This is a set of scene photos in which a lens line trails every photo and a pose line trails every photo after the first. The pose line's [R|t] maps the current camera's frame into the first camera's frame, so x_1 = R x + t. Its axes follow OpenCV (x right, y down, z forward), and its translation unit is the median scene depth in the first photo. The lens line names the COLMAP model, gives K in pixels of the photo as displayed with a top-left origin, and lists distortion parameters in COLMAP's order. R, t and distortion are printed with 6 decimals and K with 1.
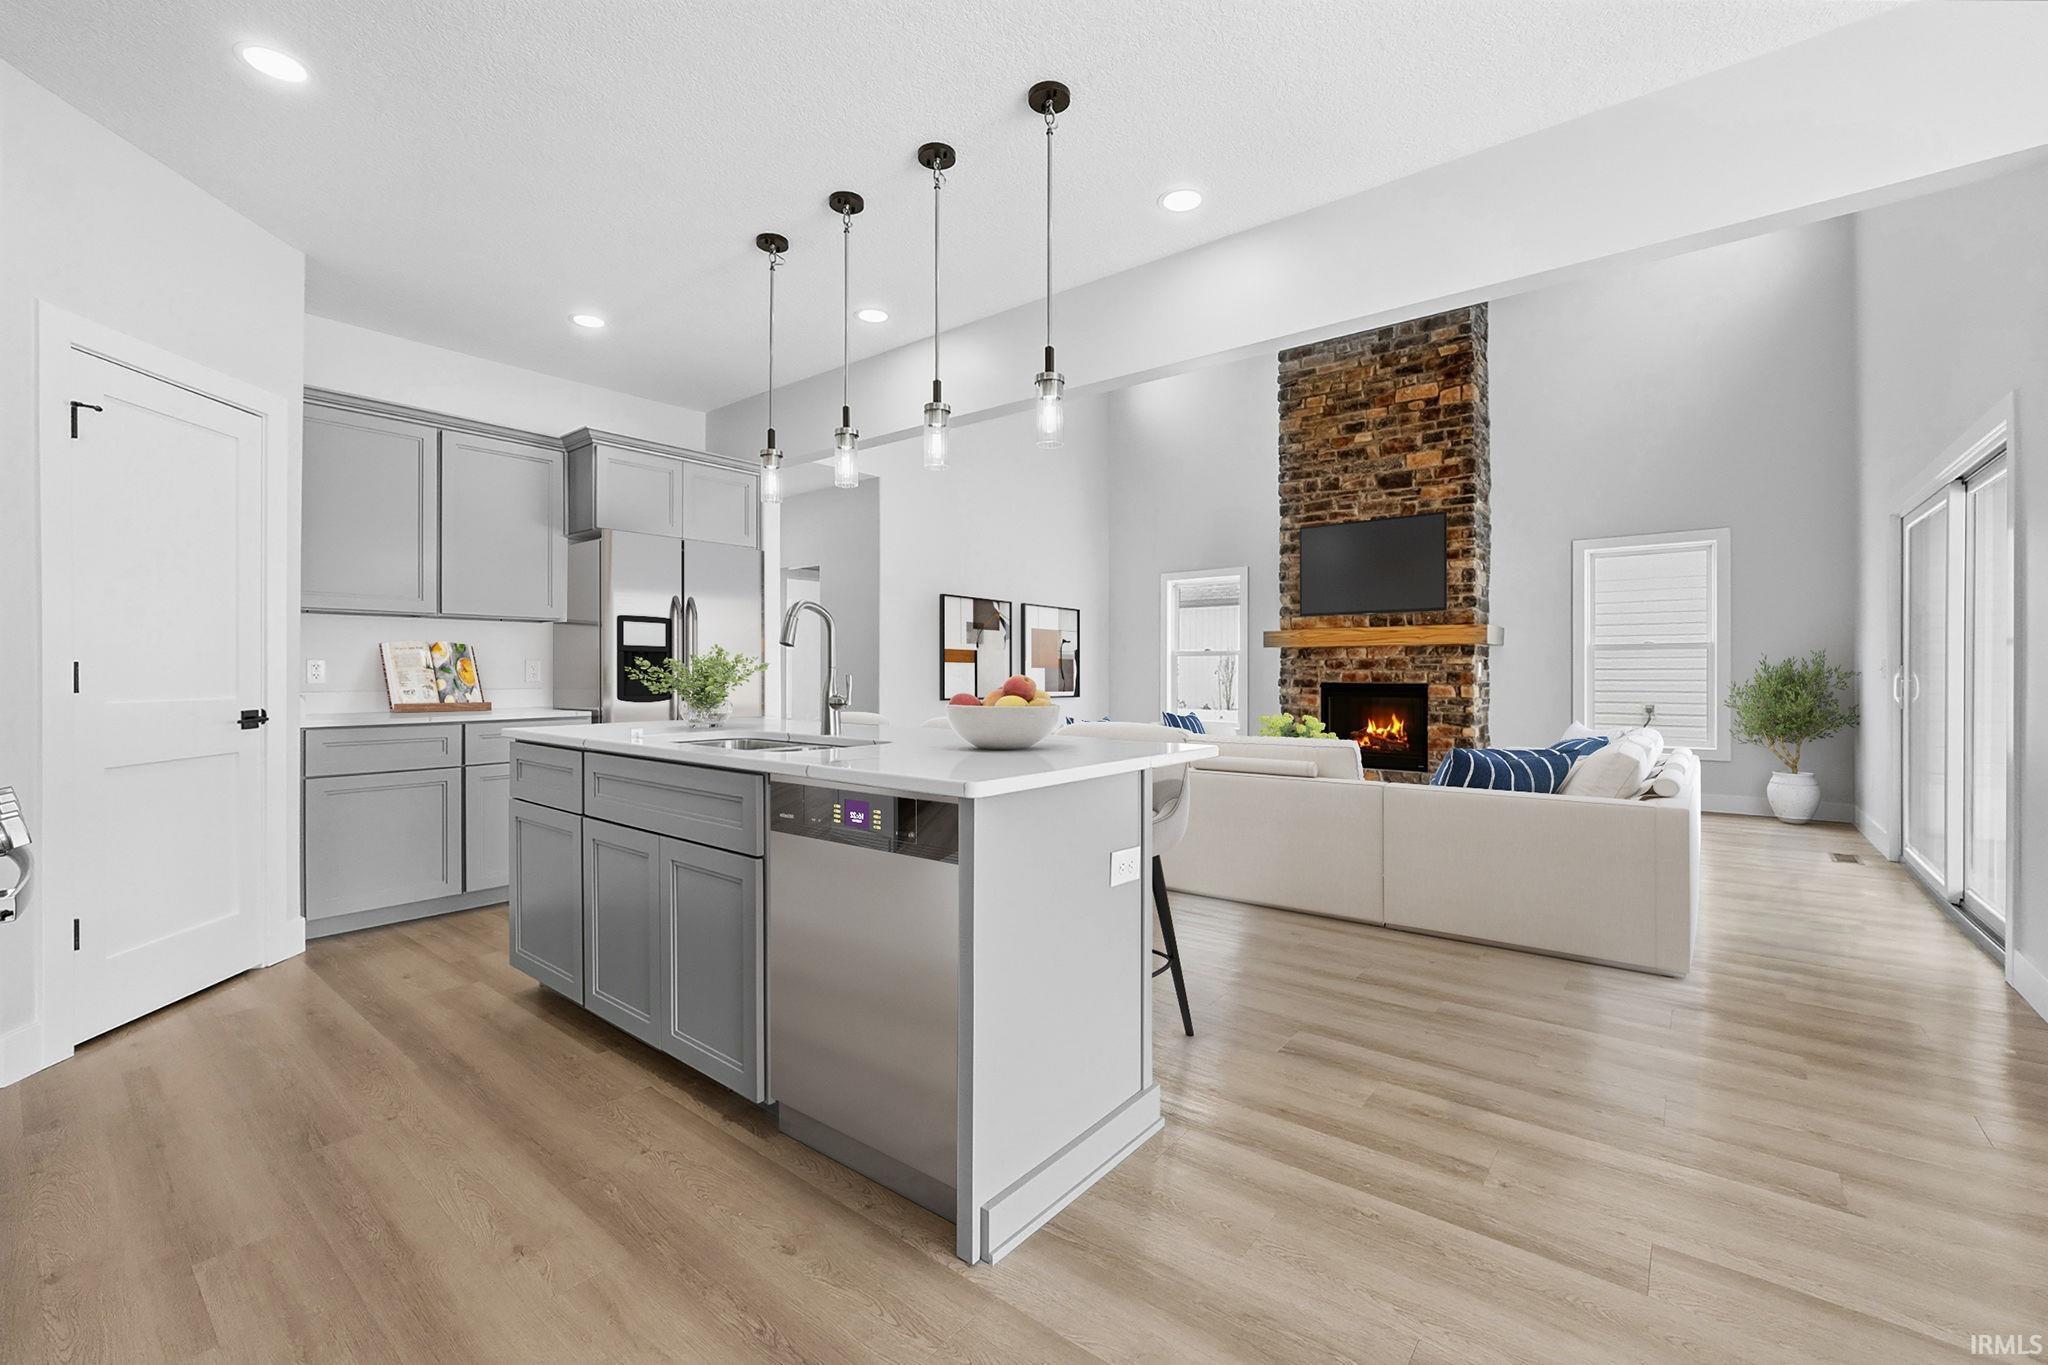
lens RADIAL K [[859.7, 0, 1023.0], [0, 859.7, 677.4], [0, 0, 1]] dist [-0.018242, 0.000219]
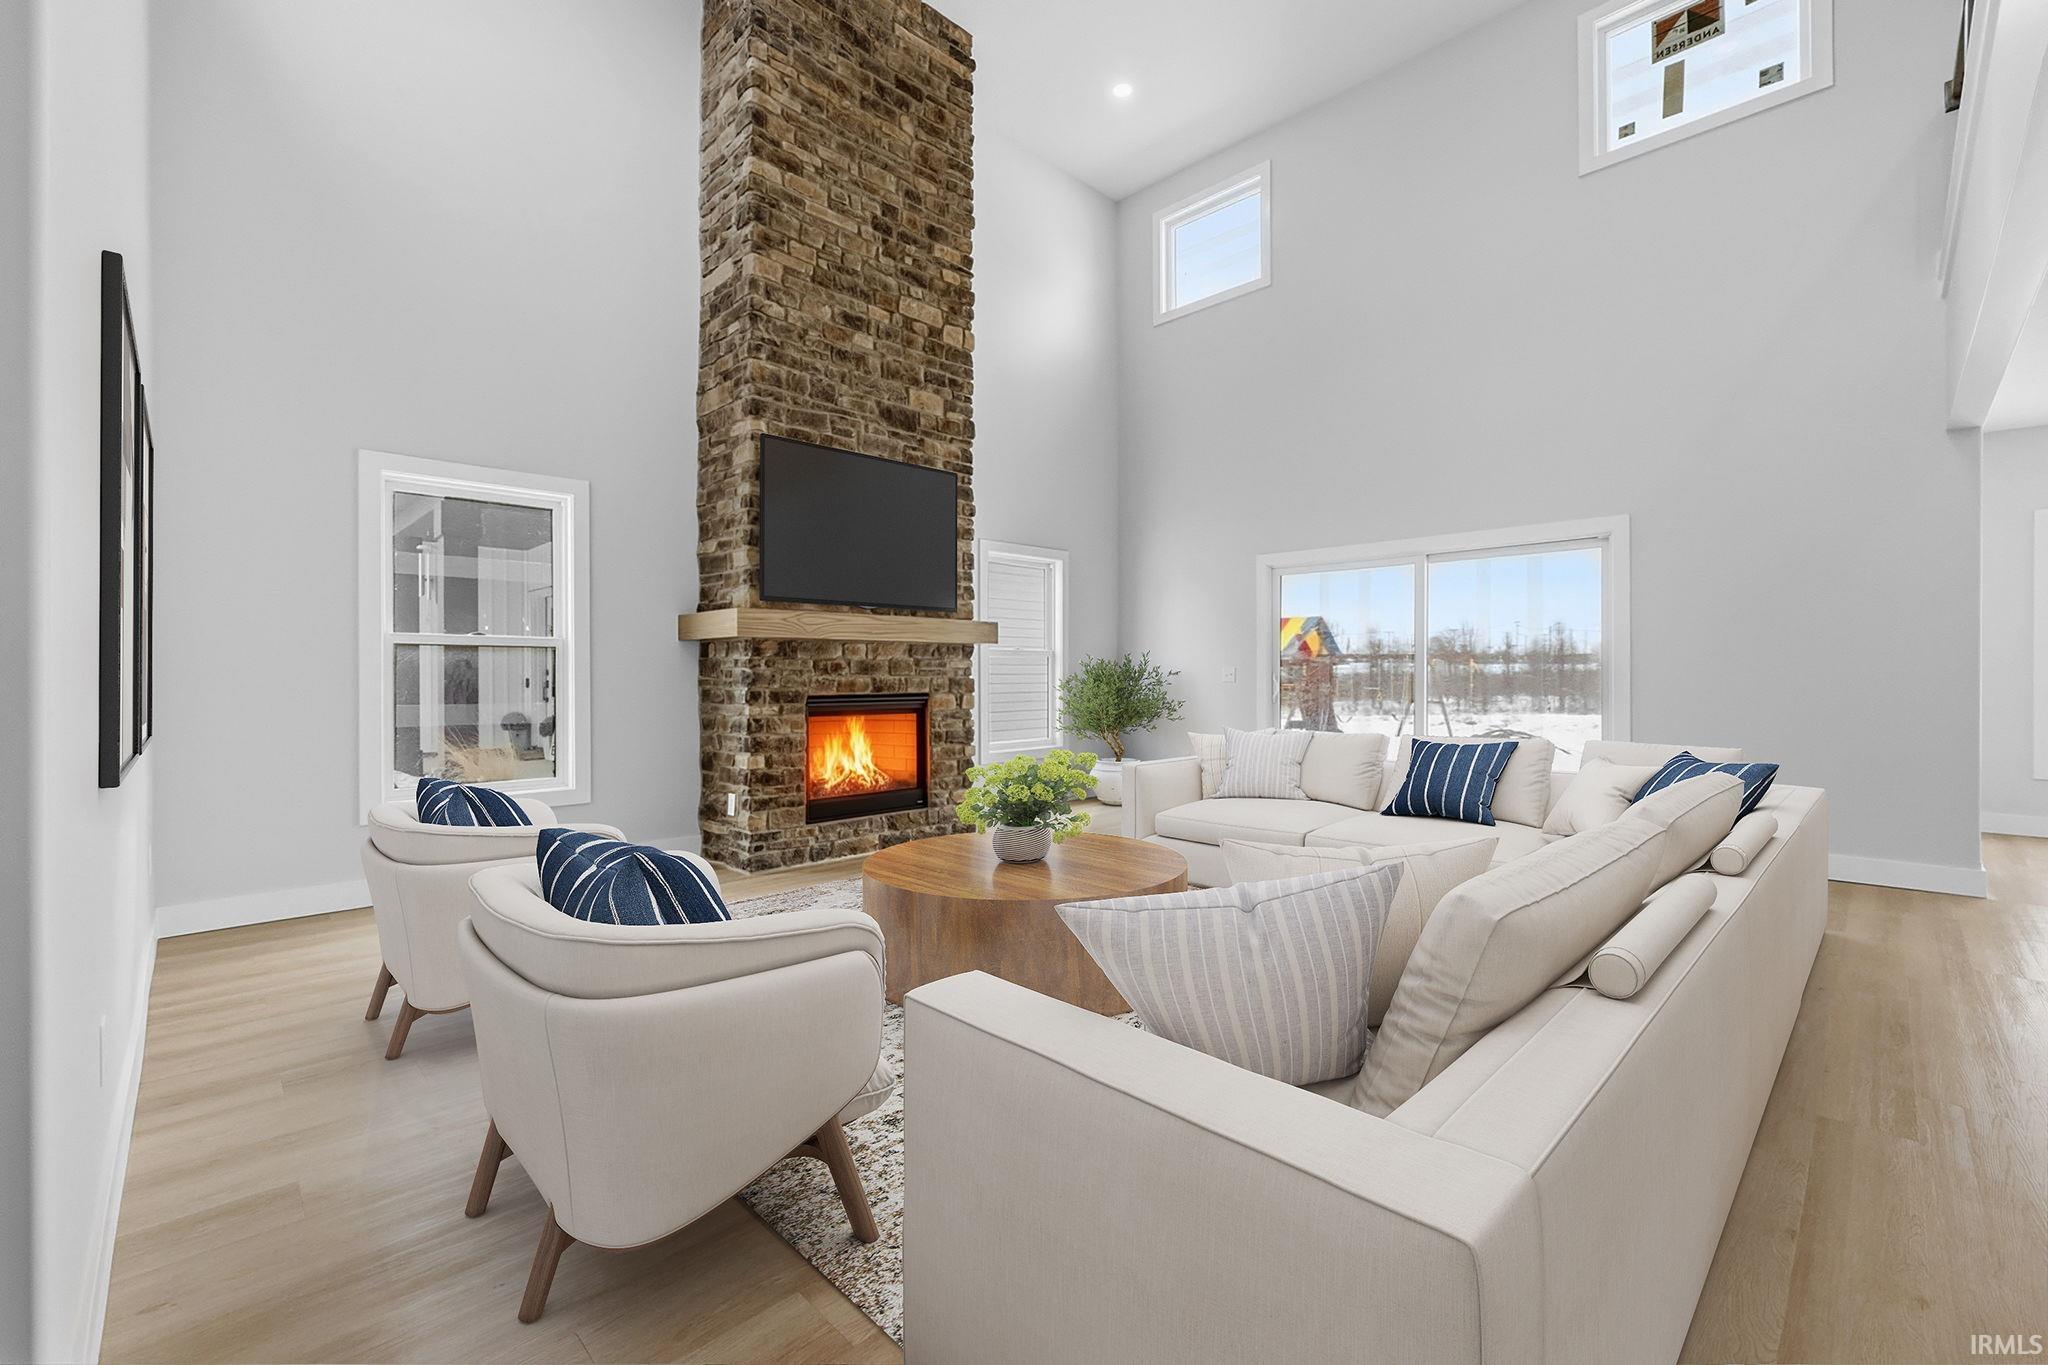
lens RADIAL K [[859.7, 0, 1029.0], [0, 859.7, 676.5], [0, 0, 1]] dist [-0.018242, 0.000219]
pose [[0.111092, -0.003139, 0.993805, -0.285038], [0.006906, 0.999973, 0.002387, -0.008865], [-0.993786, 0.006598, 0.111111, 0.807747]]
